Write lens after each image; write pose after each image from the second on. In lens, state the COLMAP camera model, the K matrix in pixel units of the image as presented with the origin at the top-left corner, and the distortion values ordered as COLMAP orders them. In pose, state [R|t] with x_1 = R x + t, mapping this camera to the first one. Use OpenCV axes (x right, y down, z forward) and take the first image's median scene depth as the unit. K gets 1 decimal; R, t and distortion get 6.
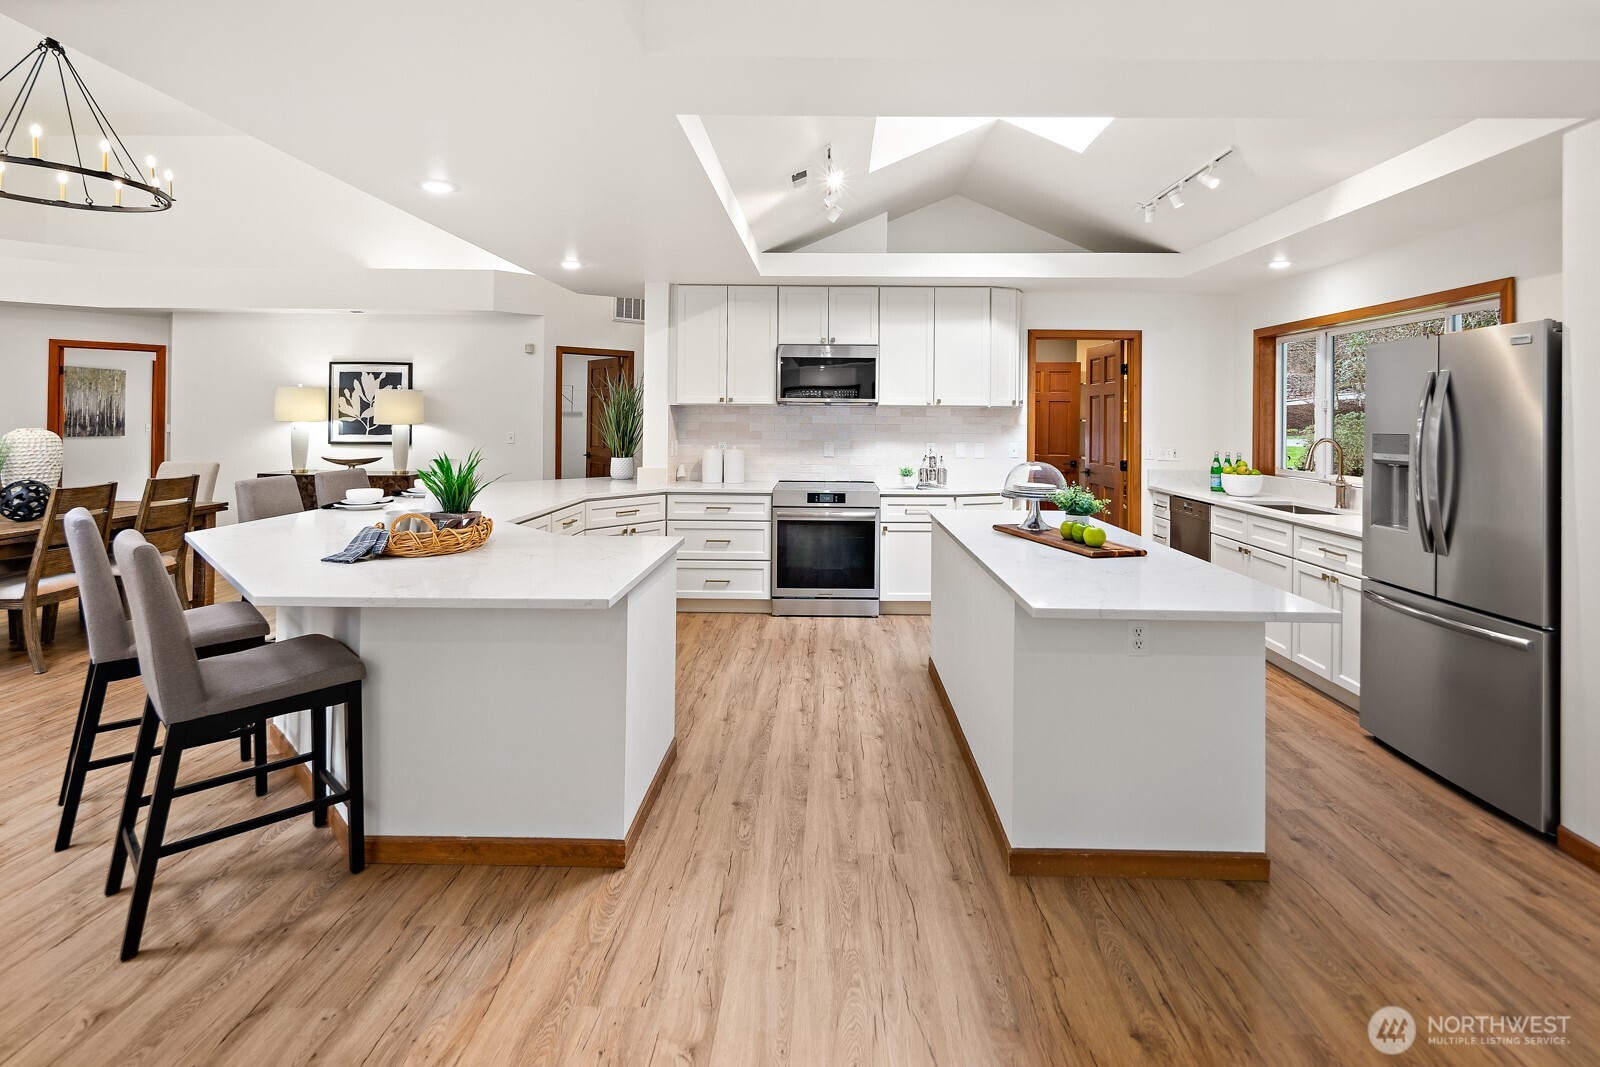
lens RADIAL K [[765.7, 0, 800.0], [0, 765.7, 533.5], [0, 0, 1]] dist [-0.003858, -0.000407]
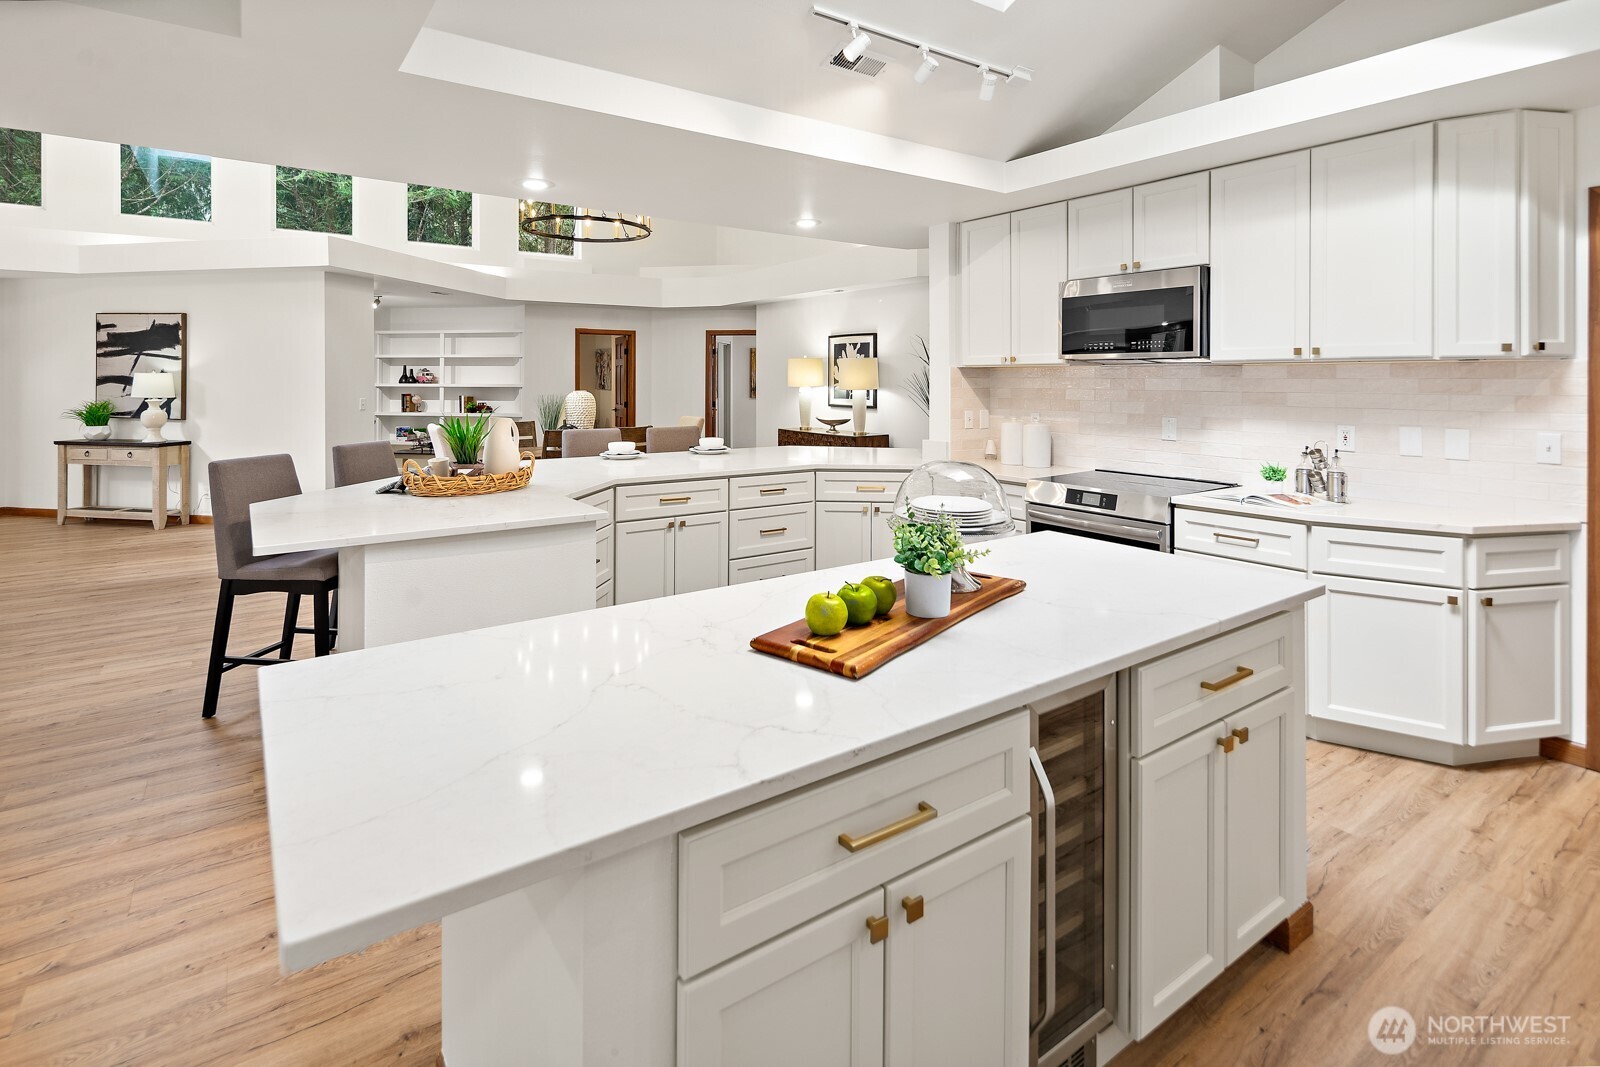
lens RADIAL K [[762.2, 0, 797.4], [0, 762.2, 492.0], [0, 0, 1]] dist [0.000226, -0.000482]
pose [[0.588910, 0.109259, -0.800779, 0.409988], [-0.114529, 0.992103, 0.051136, -0.055569], [0.800042, 0.061598, 0.596773, 0.370776]]
